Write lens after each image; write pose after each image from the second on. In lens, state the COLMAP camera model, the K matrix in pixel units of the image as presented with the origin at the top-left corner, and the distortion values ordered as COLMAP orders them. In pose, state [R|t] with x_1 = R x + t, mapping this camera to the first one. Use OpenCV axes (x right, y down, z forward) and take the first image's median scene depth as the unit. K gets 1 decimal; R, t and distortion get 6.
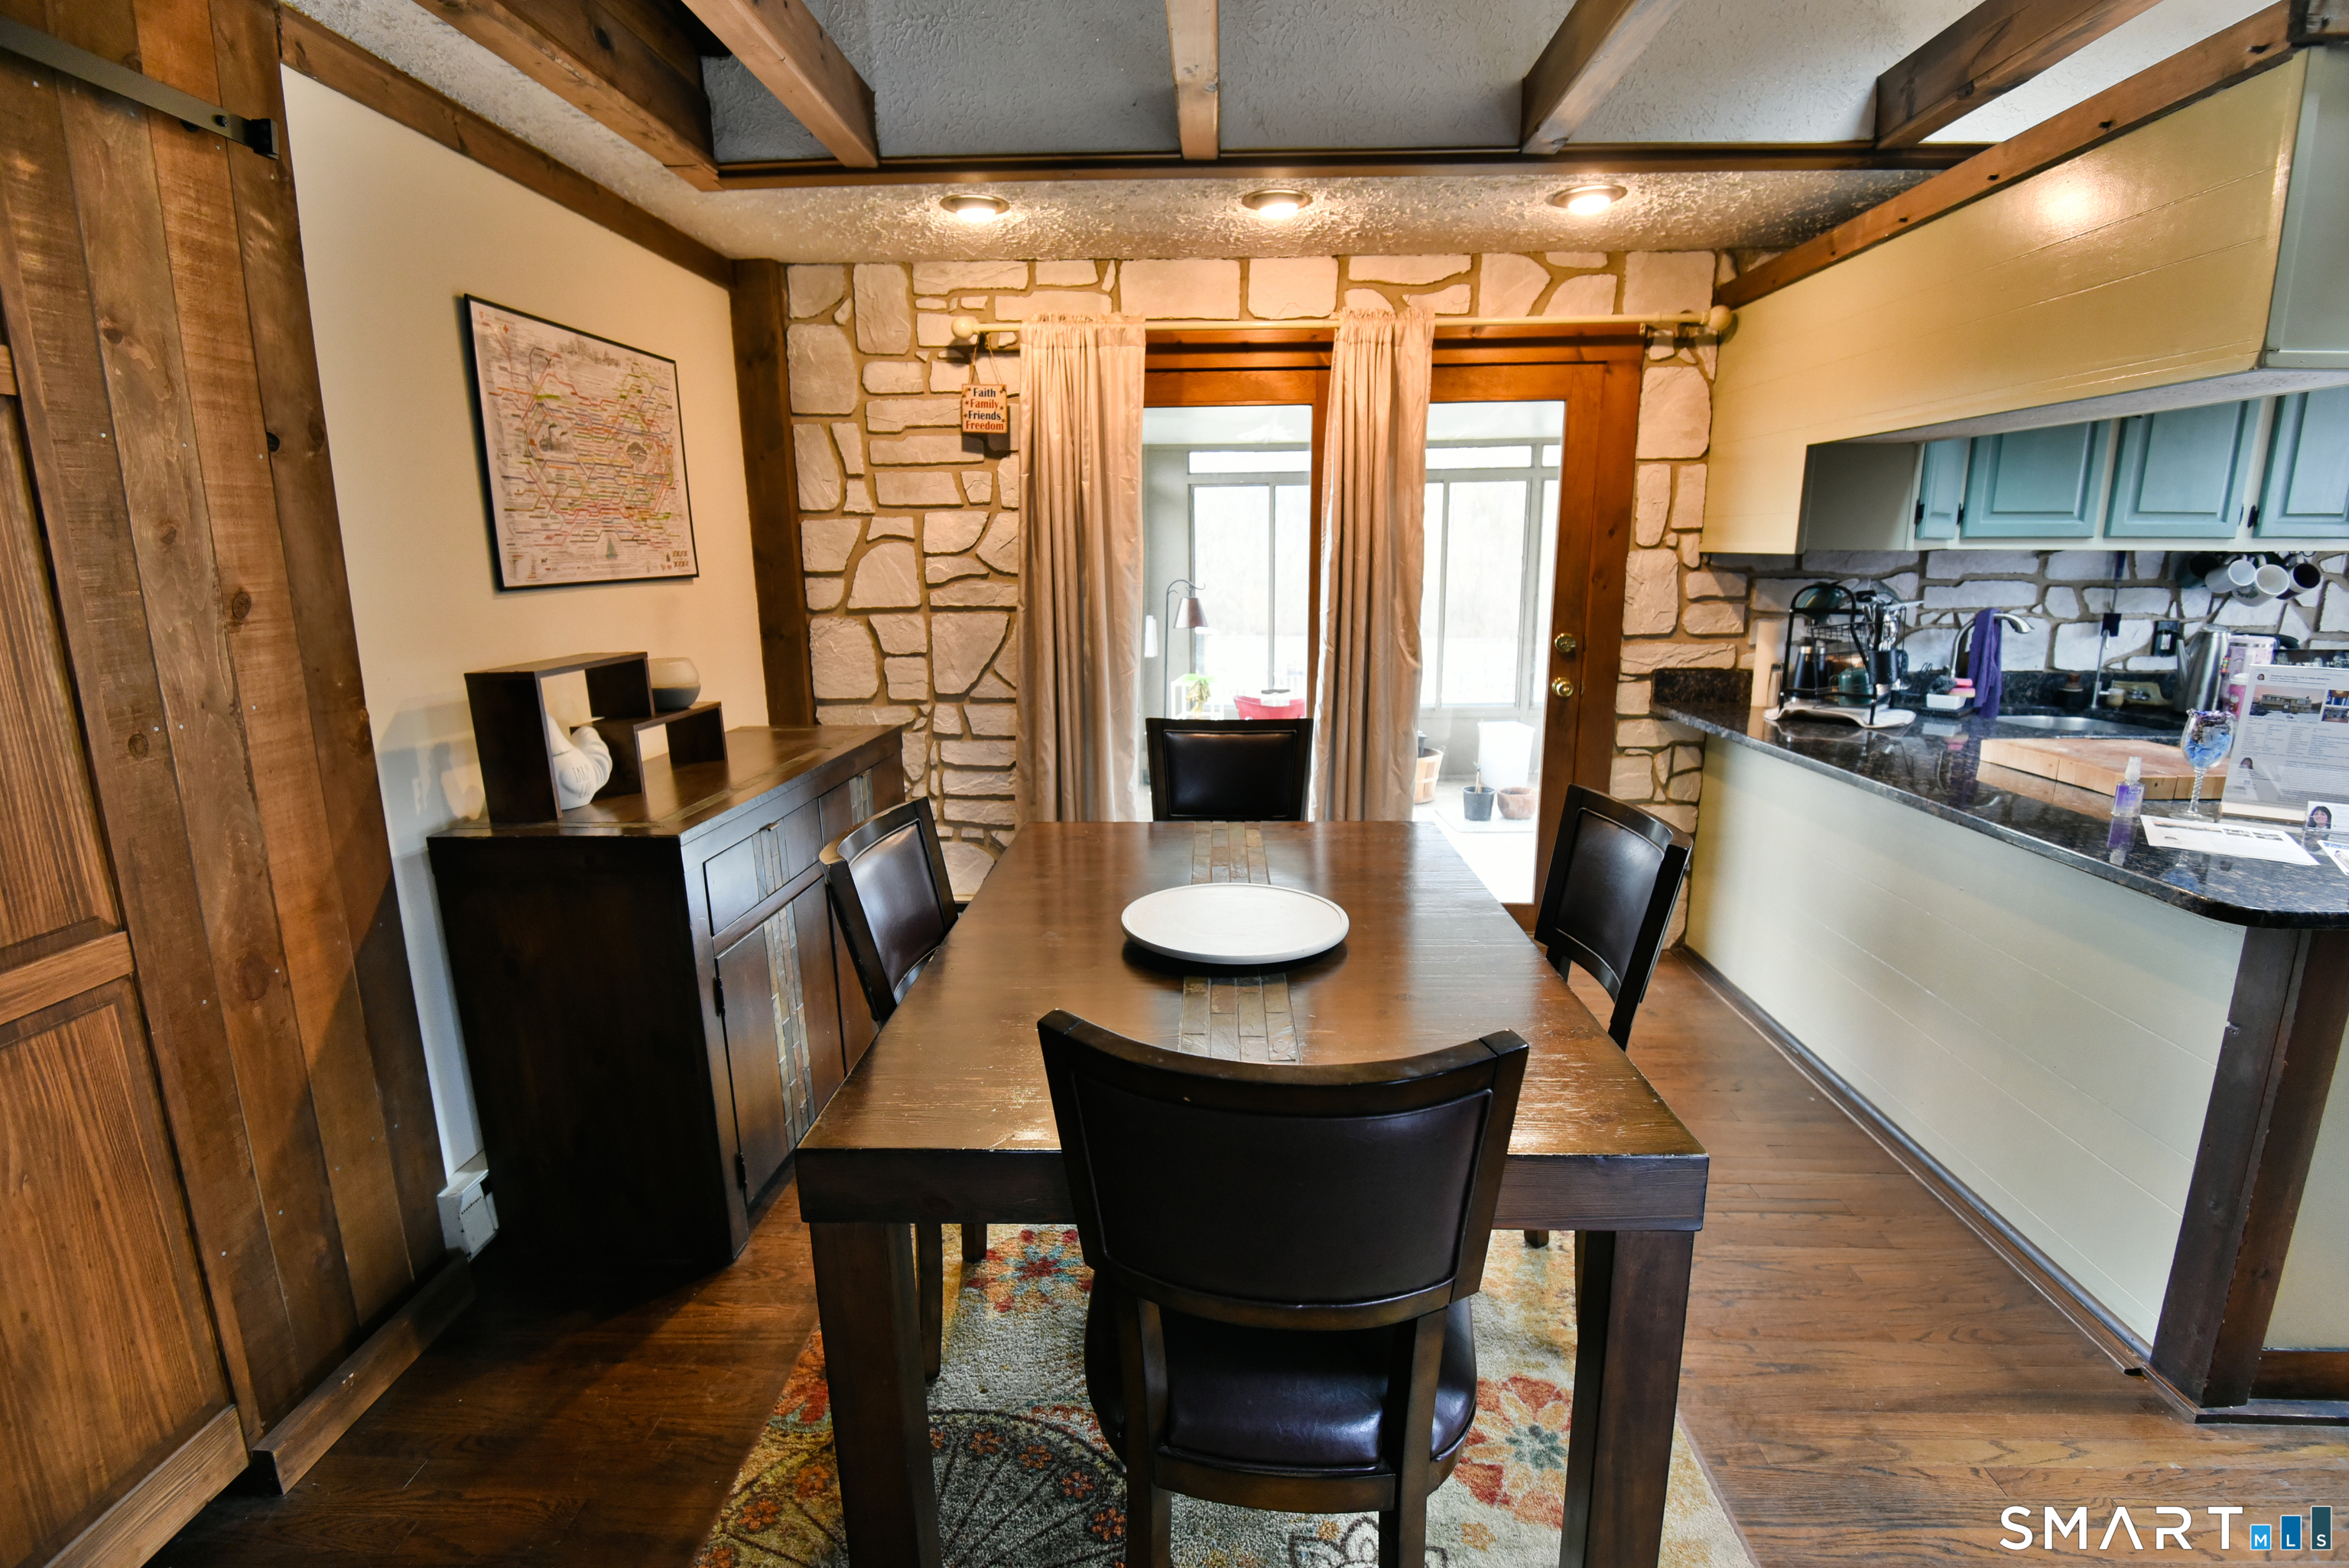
lens RADIAL K [[1076.3, 0, 1174.5], [0, 1076.3, 784.0], [0, 0, 1]] dist [0.019619, -0.026076]
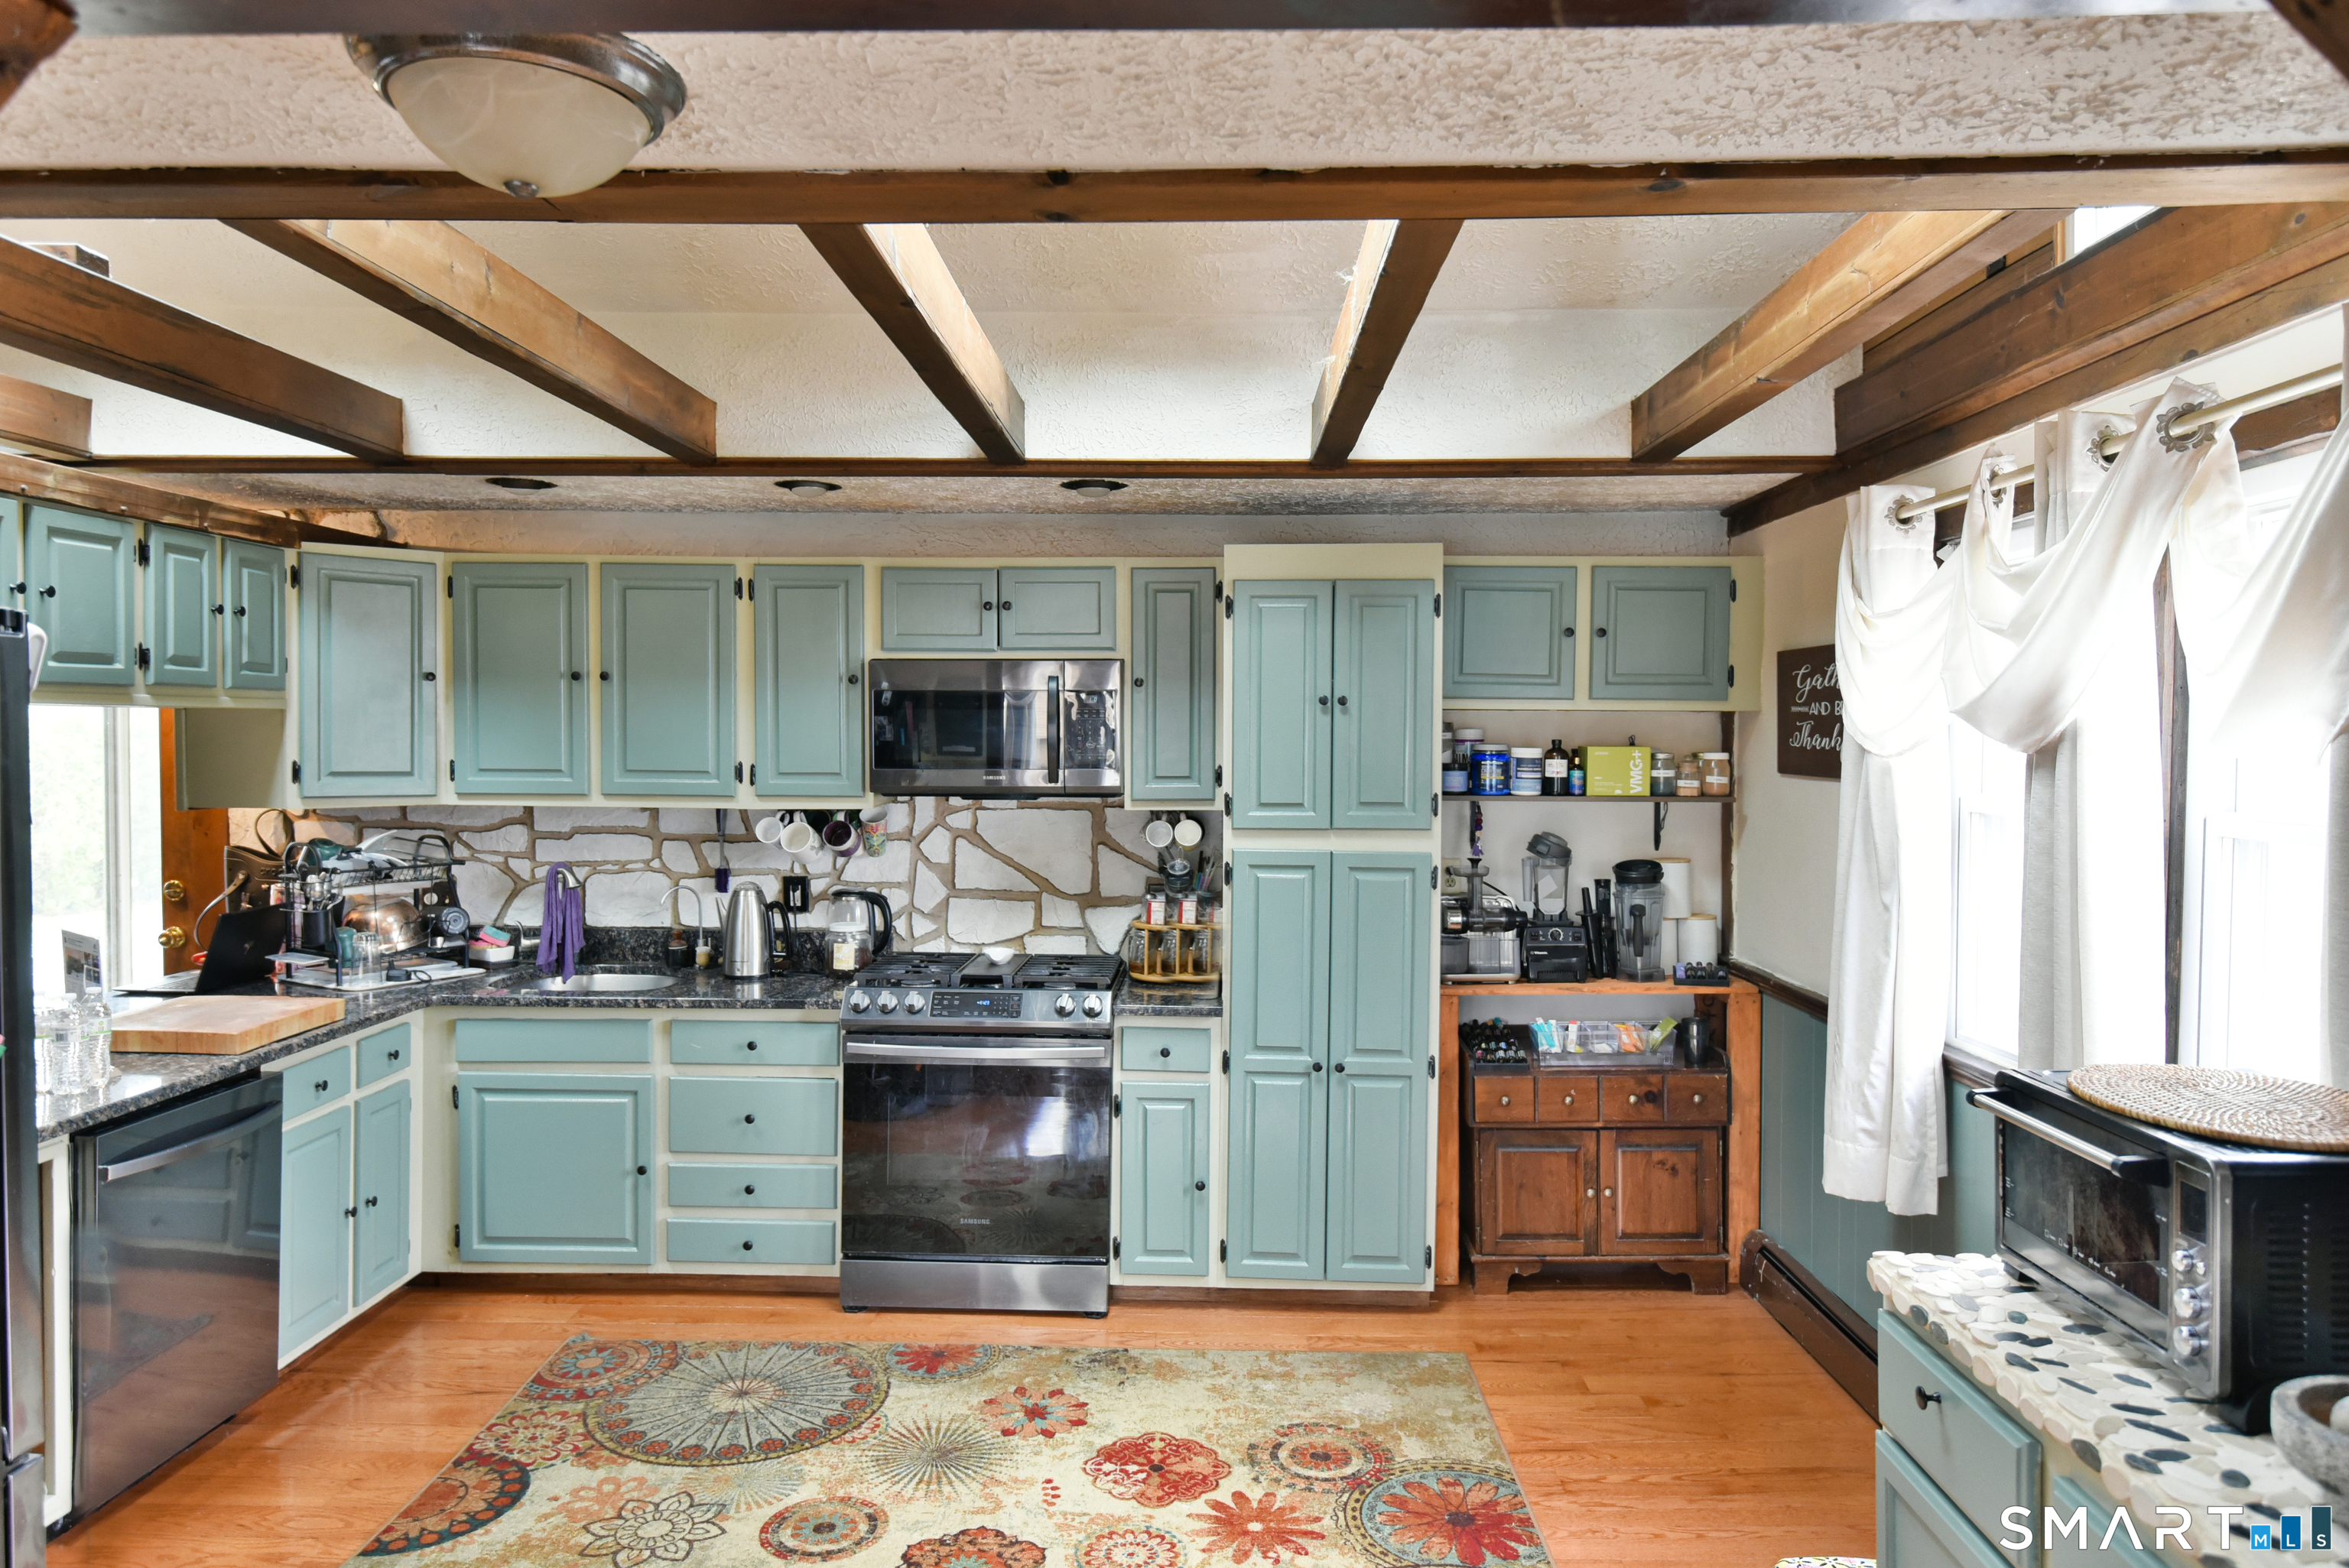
lens RADIAL K [[1524.1, 0, 1217.8], [0, 1524.1, 780.9], [0, 0, 1]] dist [0.002689, -0.000376]
pose [[0.998795, 0.017050, 0.046014, 1.244754], [-0.008464, 0.983501, -0.180705, 0.007685], [-0.048336, 0.180098, 0.982460, -0.381146]]
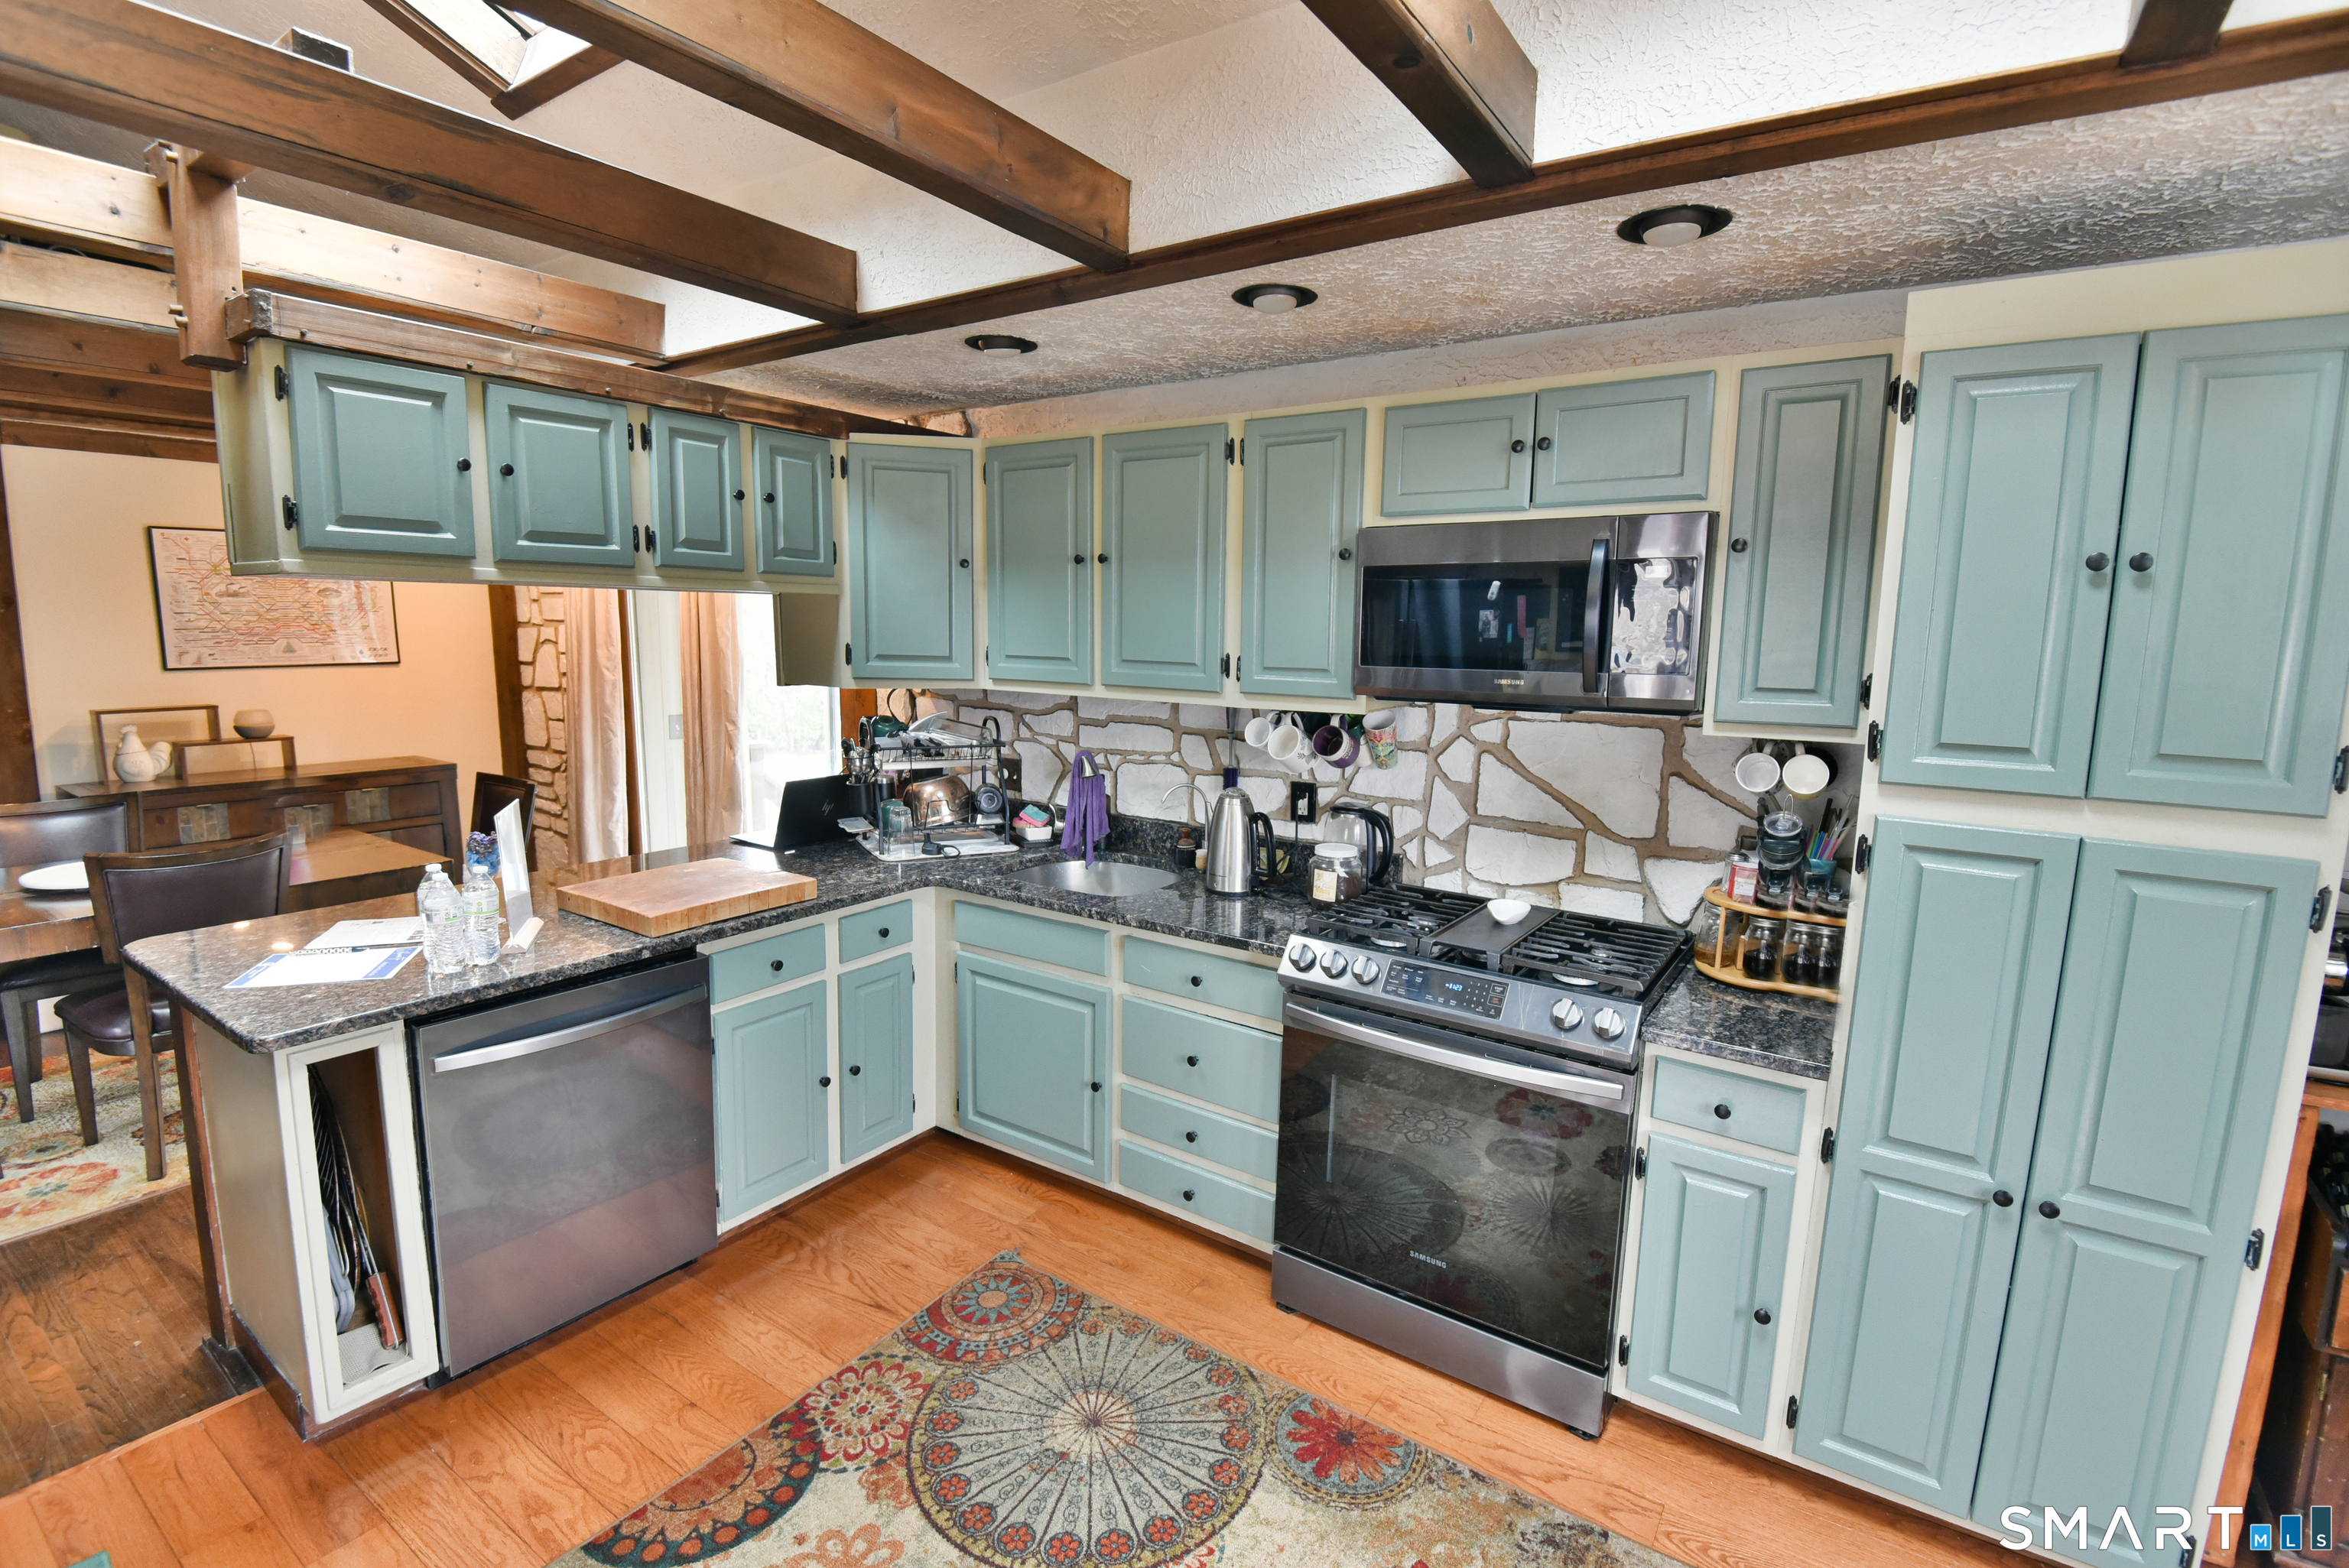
lens RADIAL K [[1074.2, 0, 1174.5], [0, 1074.2, 784.0], [0, 0, 1]] dist [0.009536, -0.026292]
pose [[0.850725, 0.101793, -0.515661, 1.290825], [-0.137452, 0.990013, -0.031333, -0.109903], [0.507321, 0.097535, 0.856220, 0.200987]]
